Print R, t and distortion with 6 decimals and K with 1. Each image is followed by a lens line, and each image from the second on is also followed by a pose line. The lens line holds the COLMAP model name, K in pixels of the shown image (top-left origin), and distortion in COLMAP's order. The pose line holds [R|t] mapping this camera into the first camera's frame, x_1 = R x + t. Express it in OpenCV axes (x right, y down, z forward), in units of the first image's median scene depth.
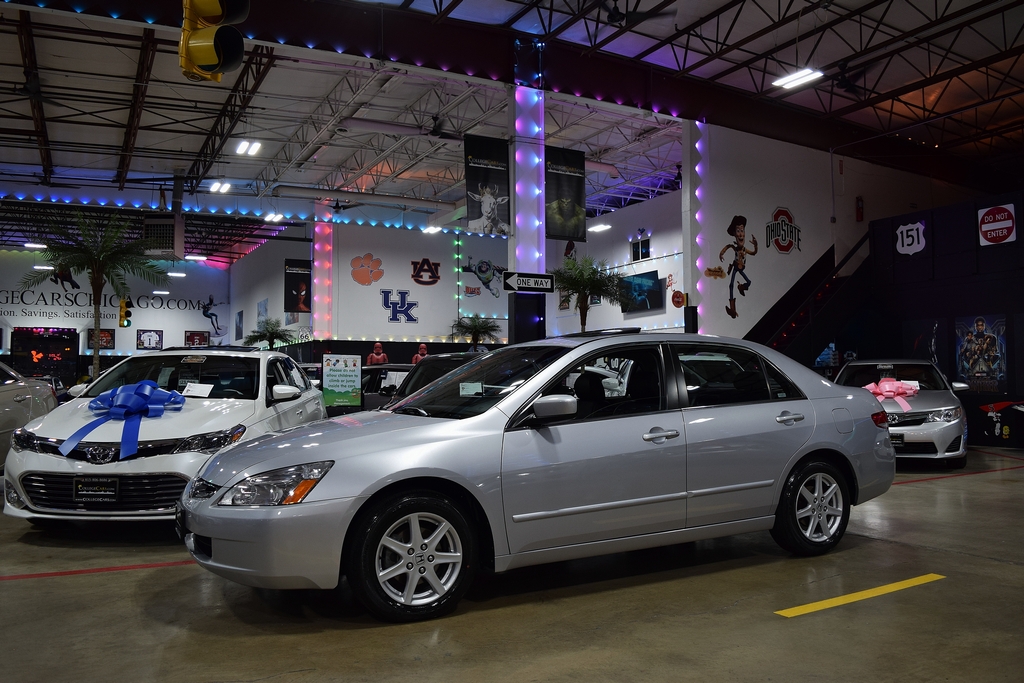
lens RADIAL K [[801.2, 0, 512.0], [0, 801.2, 341.5], [0, 0, 1]] dist [-0.088714, 0.011916]
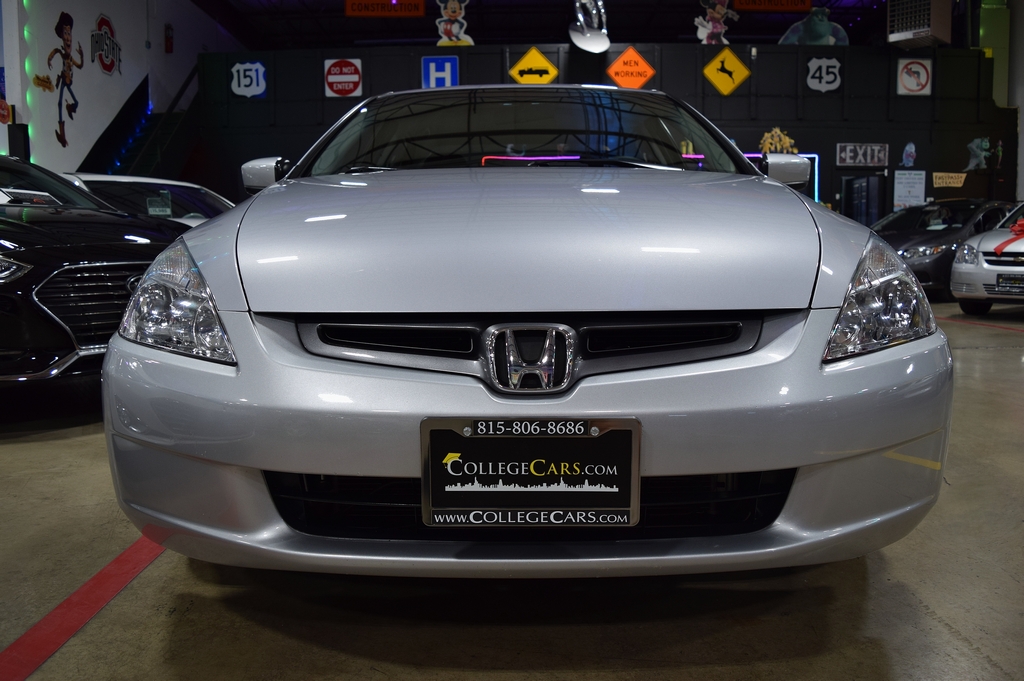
lens RADIAL K [[801.2, 0, 512.0], [0, 801.2, 340.5], [0, 0, 1]] dist [-0.088714, 0.011916]
pose [[0.479914, -0.098539, 0.871764, -0.189272], [-0.036634, 0.990555, 0.132134, 0.042127], [-0.876550, -0.095349, 0.471771, 0.255859]]
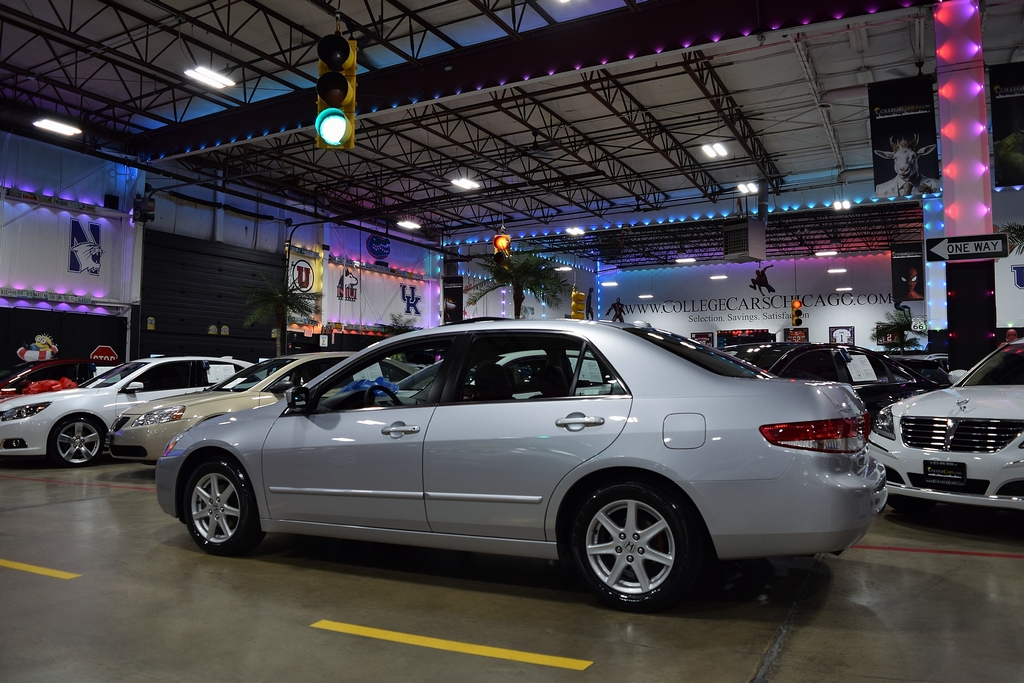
lens RADIAL K [[801.2, 0, 512.0], [0, 801.2, 341.5], [0, 0, 1]] dist [-0.088714, 0.011916]
pose [[0.567069, -0.037796, -0.822803, 0.341947], [0.041746, 0.998982, -0.017118, 0.010371], [0.822612, -0.024642, 0.568069, 0.180254]]
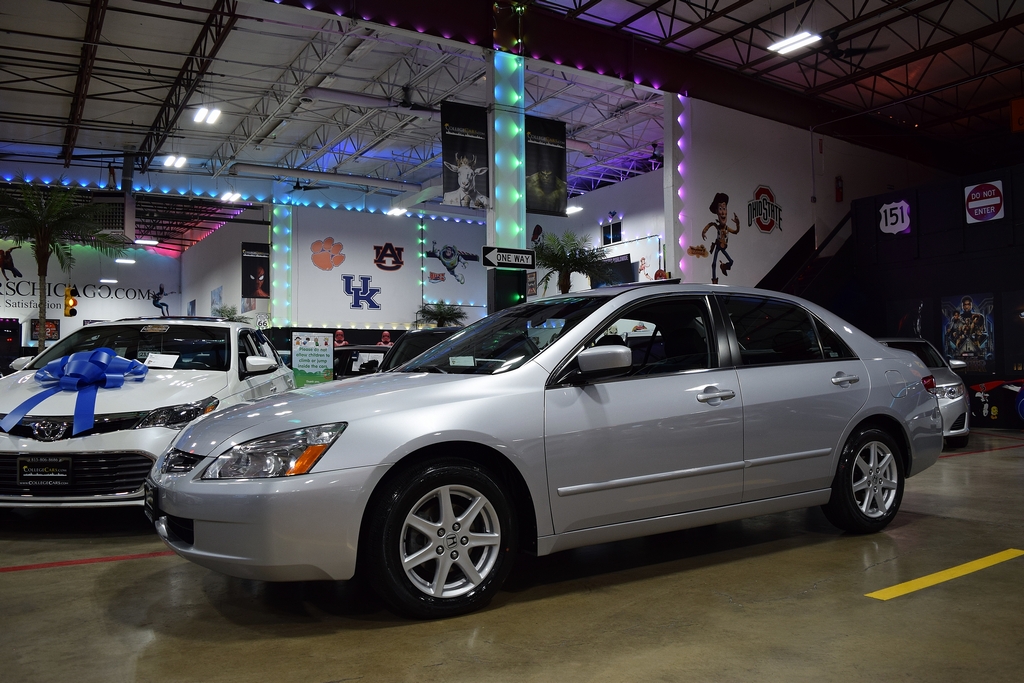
lens RADIAL K [[801.2, 0, 512.0], [0, 801.2, 341.5], [0, 0, 1]] dist [-0.088714, 0.011916]
pose [[0.998299, -0.003408, 0.058201, -0.027225], [0.003052, 0.999976, 0.006215, 0.016716], [-0.058221, -0.006027, 0.998286, 0.047276]]
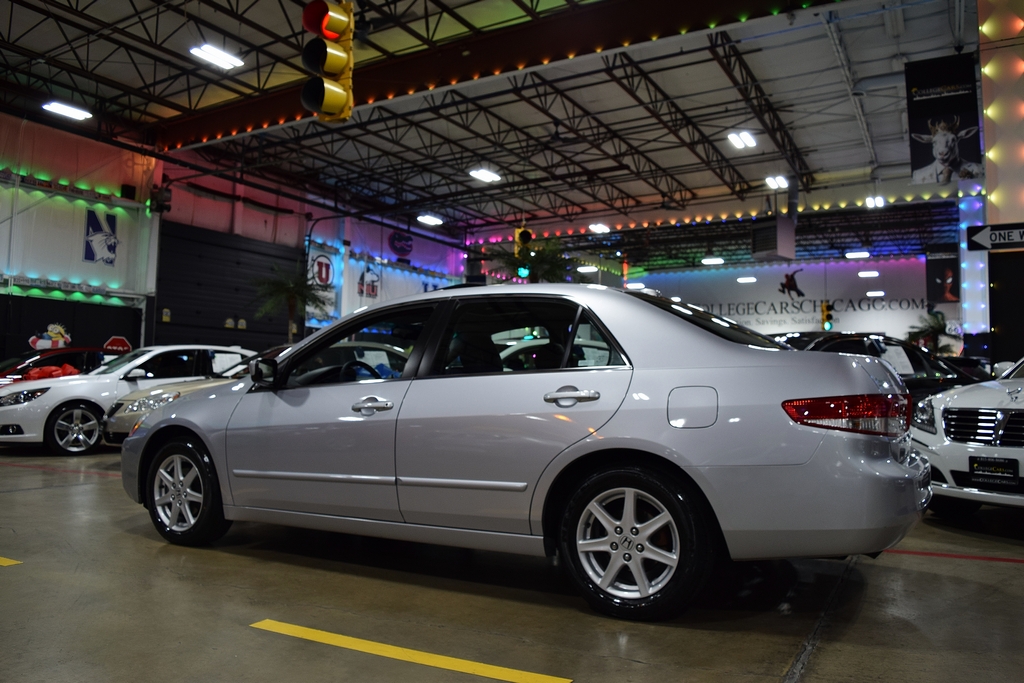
lens RADIAL K [[794.9, 0, 512.0], [0, 794.9, 341.5], [0, 0, 1]] dist [-0.088252, 0.011631]
pose [[0.537594, -0.036392, -0.842418, 0.316537], [0.027840, 0.999290, -0.025403, 0.023530], [0.842744, -0.009796, 0.538225, 0.214145]]
